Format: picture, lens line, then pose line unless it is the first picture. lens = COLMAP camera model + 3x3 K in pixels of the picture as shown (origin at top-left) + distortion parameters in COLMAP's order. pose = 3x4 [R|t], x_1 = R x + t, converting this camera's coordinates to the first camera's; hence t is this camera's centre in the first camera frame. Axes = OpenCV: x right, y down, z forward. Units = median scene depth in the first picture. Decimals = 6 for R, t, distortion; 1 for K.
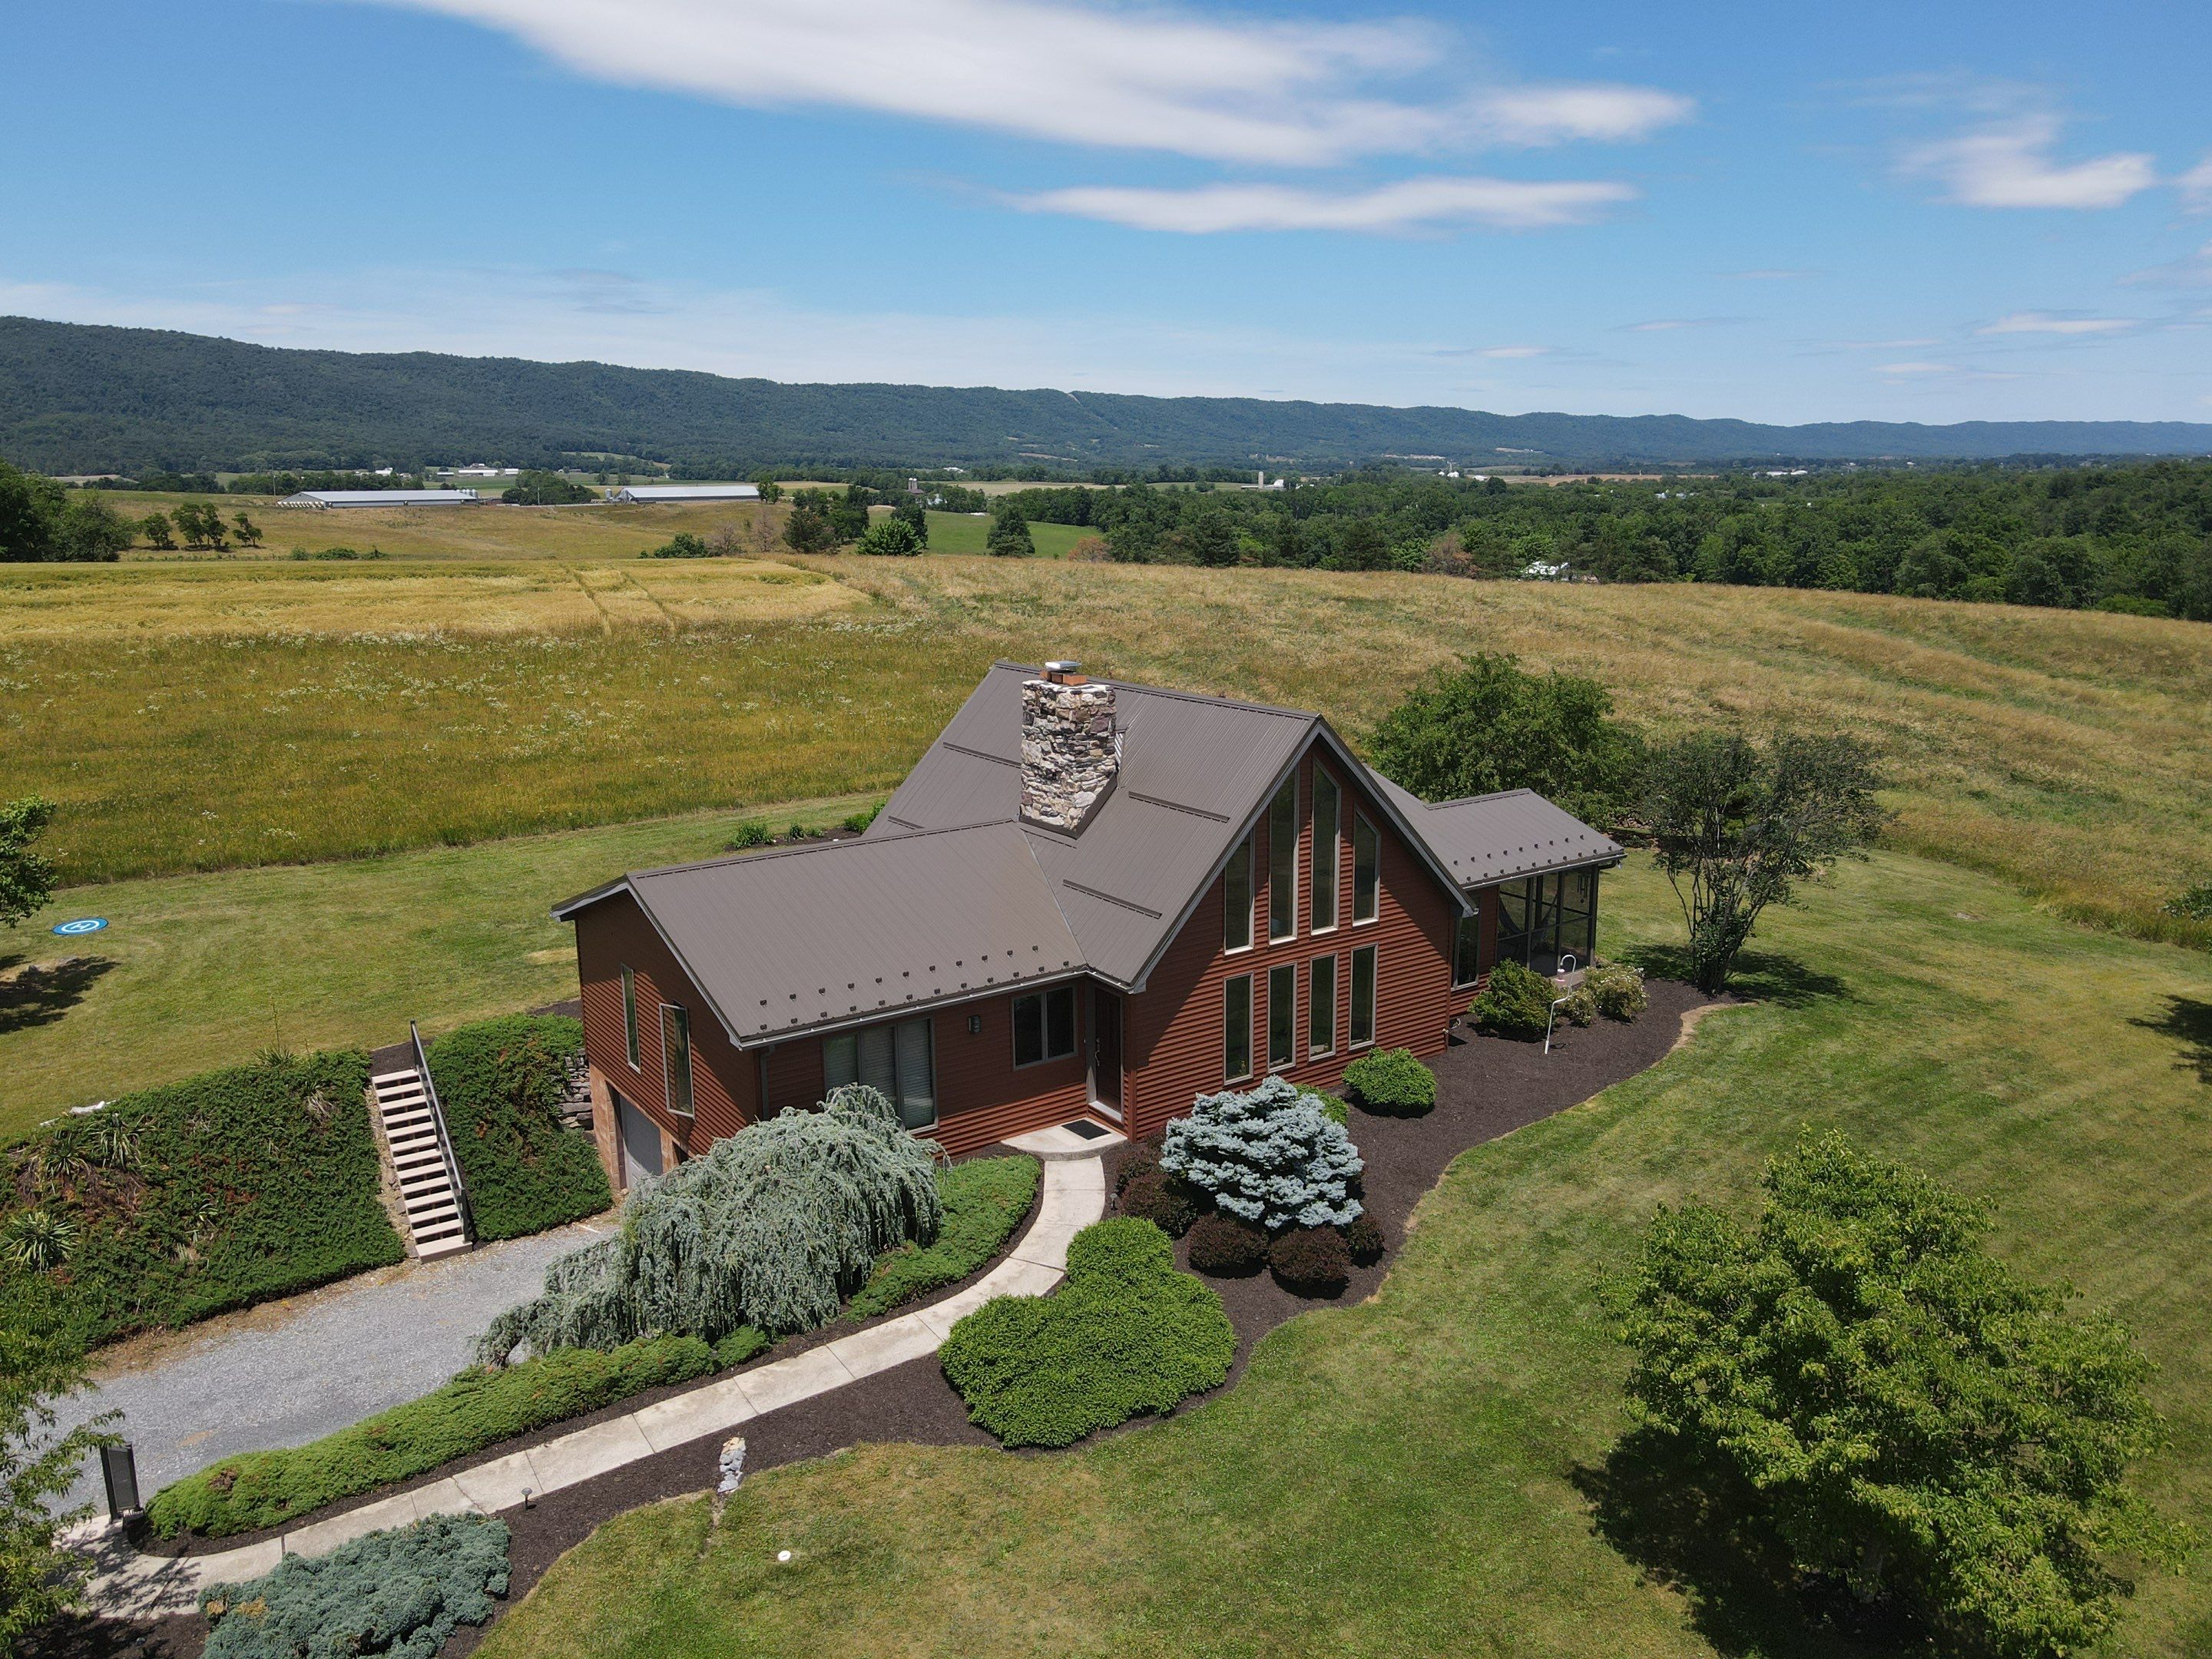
lens RADIAL K [[1621.1, 0, 1095.6], [0, 1621.1, 847.2], [0, 0, 1]] dist [0.015626, 0.002230]
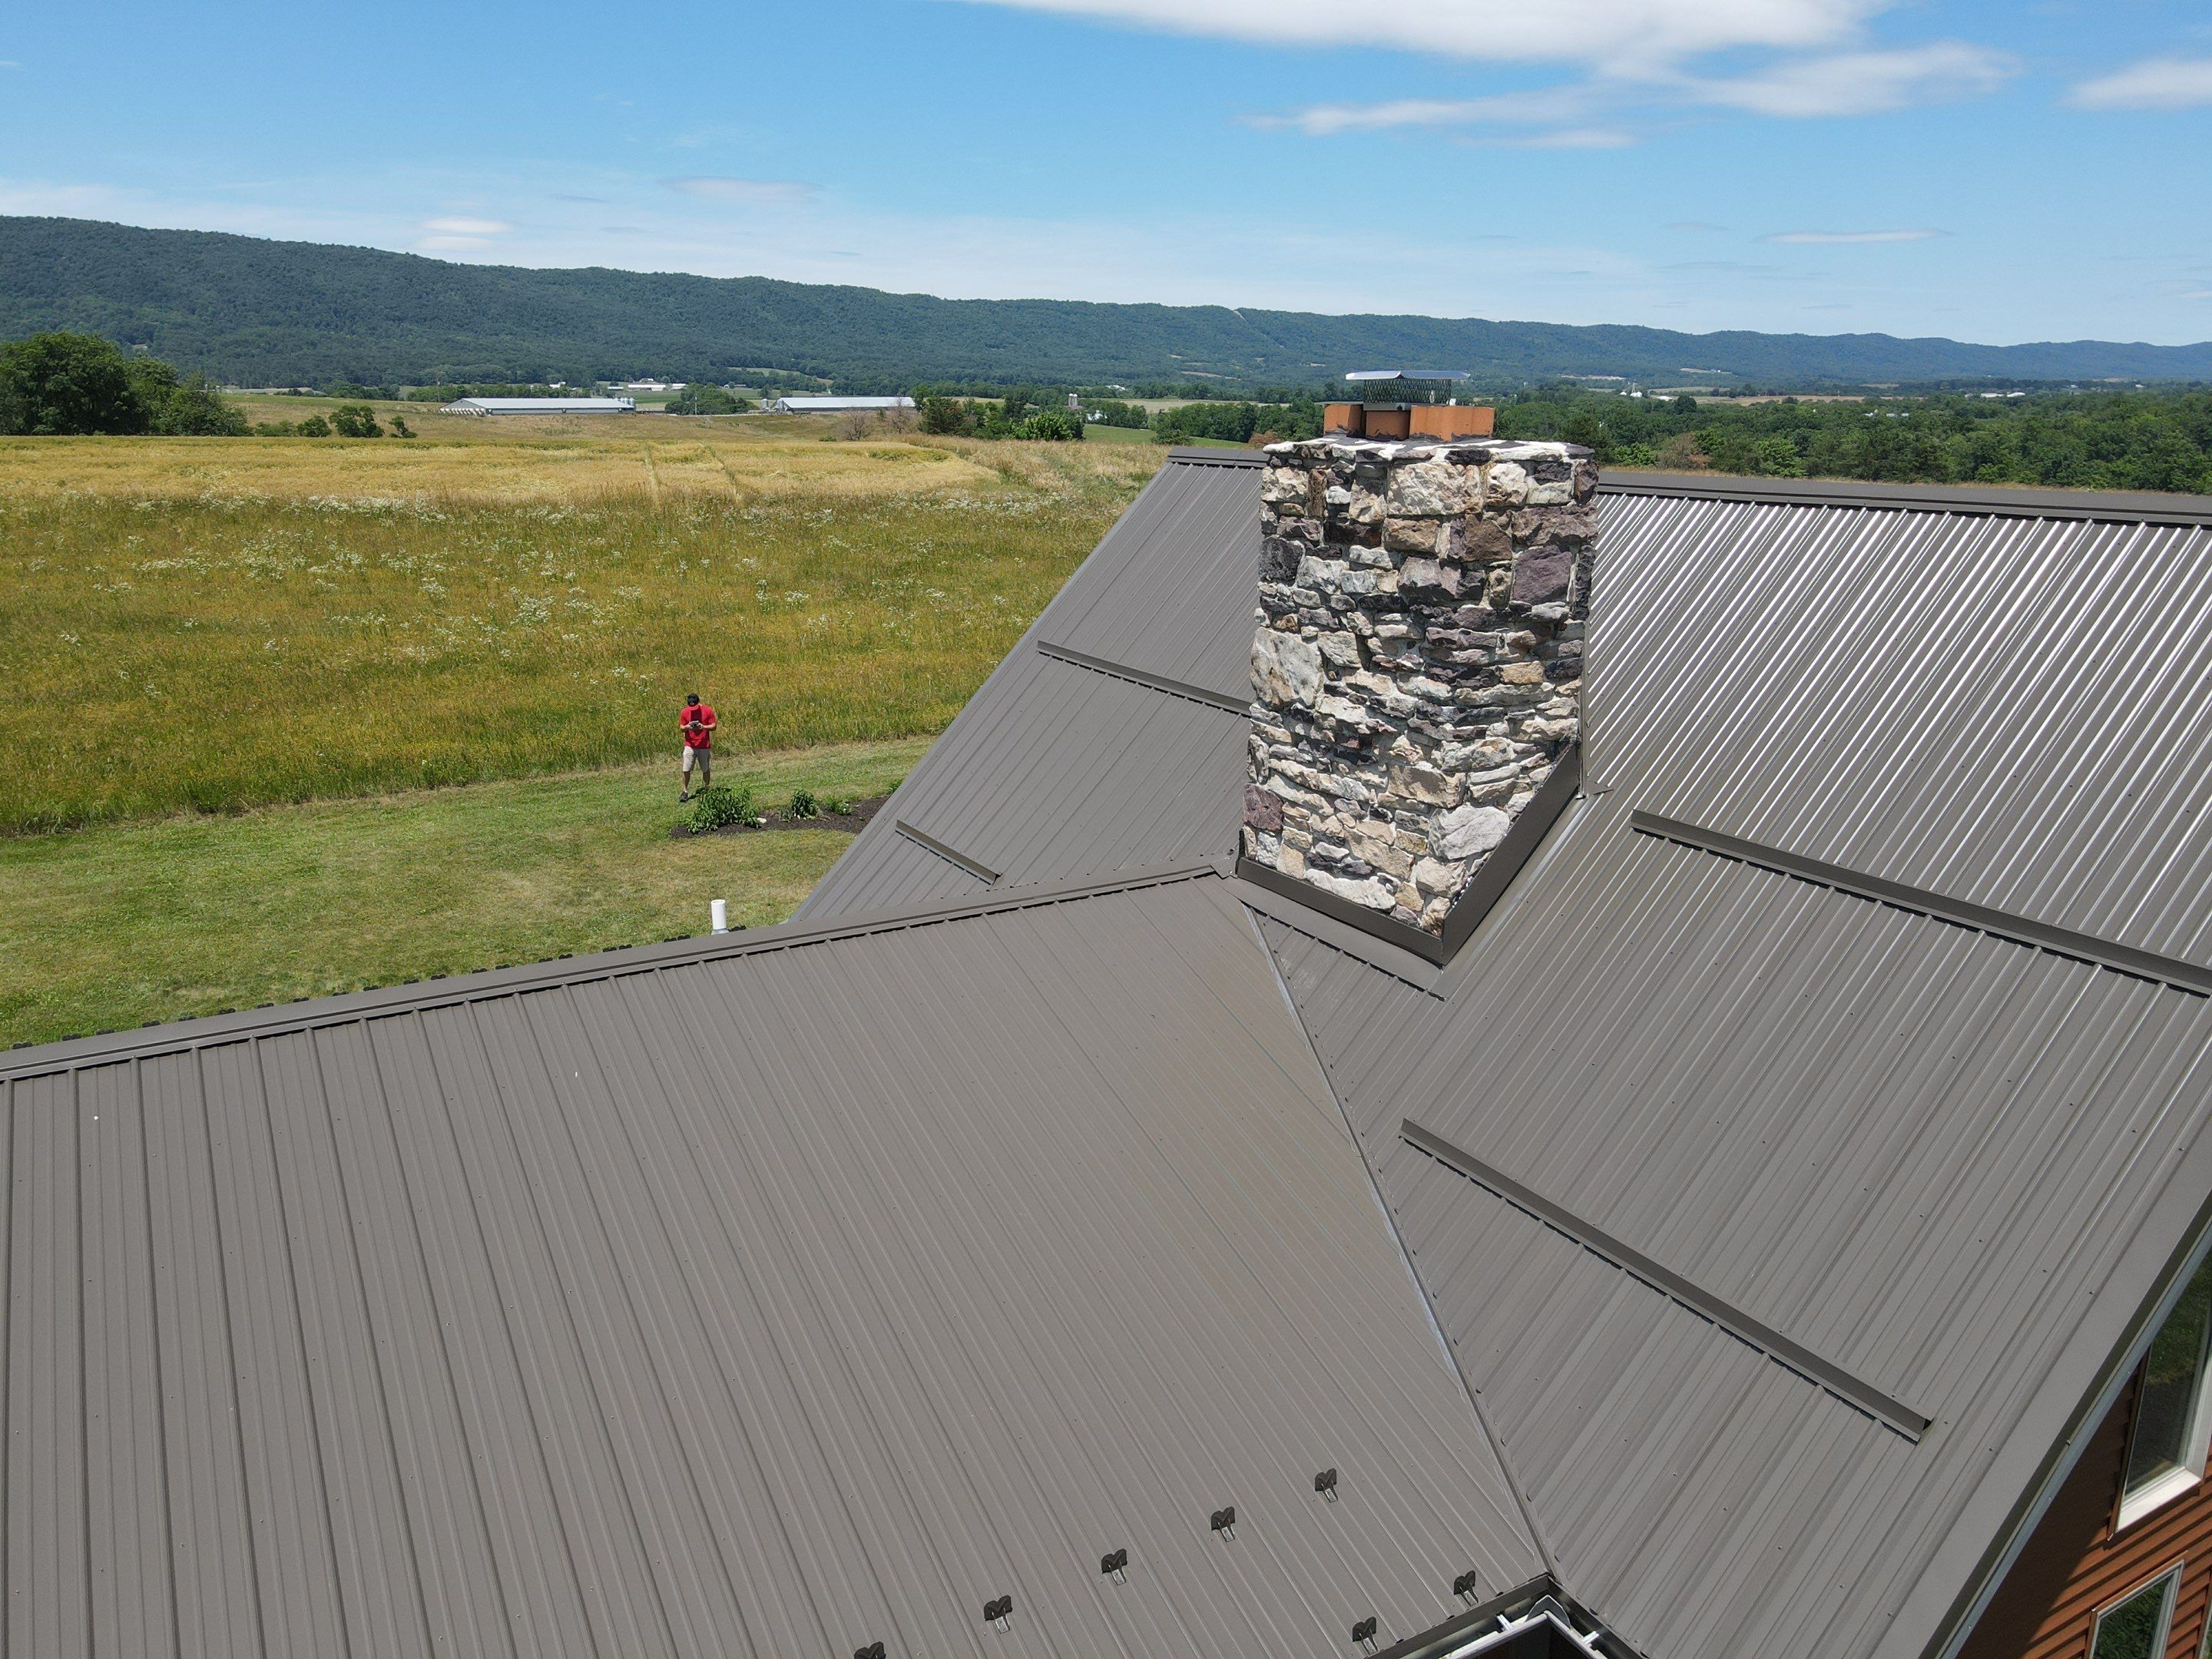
lens RADIAL K [[1621.1, 0, 1096.6], [0, 1621.1, 836.5], [0, 0, 1]] dist [0.015626, 0.002230]
pose [[0.995394, 0.031488, -0.090545, -0.024645], [-0.027848, 0.998763, 0.041187, -0.019825], [0.091730, -0.038476, 0.995040, 0.358443]]
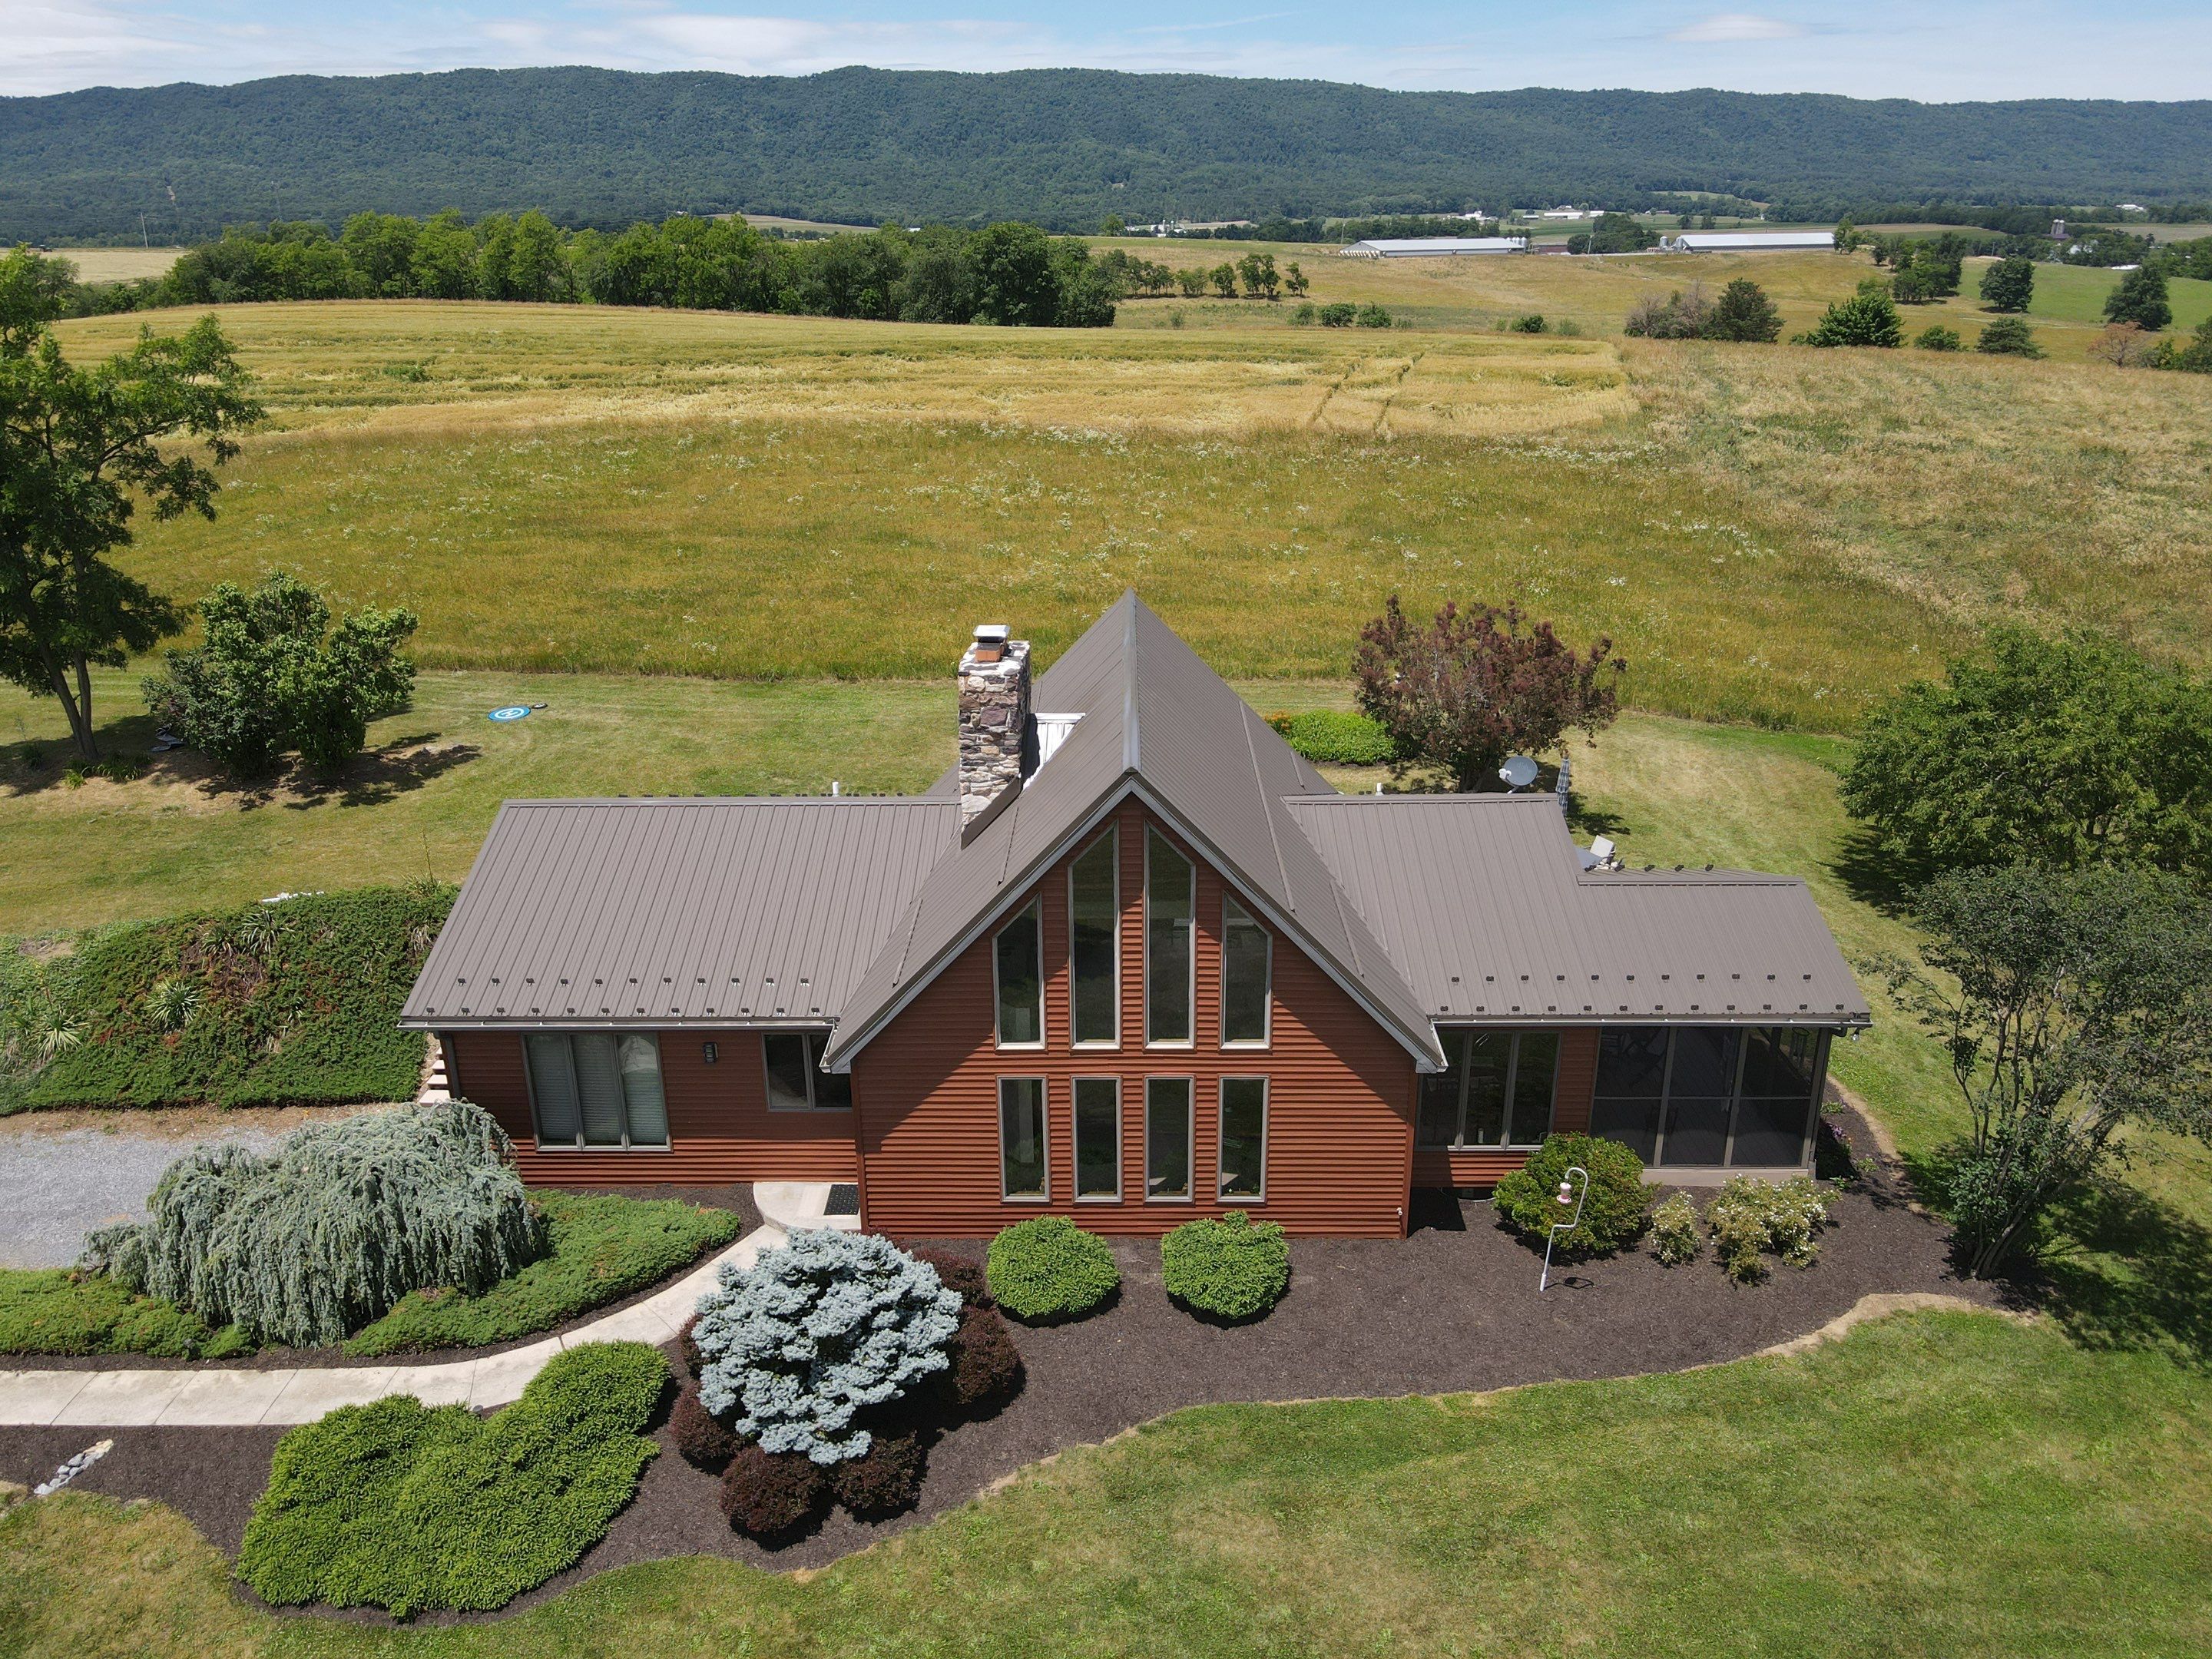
lens RADIAL K [[1621.1, 0, 1094.7], [0, 1621.1, 837.6], [0, 0, 1]] dist [0.015626, 0.002230]
pose [[0.811946, 0.206756, -0.545890, 0.248847], [-0.128745, 0.975571, 0.178006, -0.084216], [0.569358, -0.074251, 0.818730, 0.189770]]
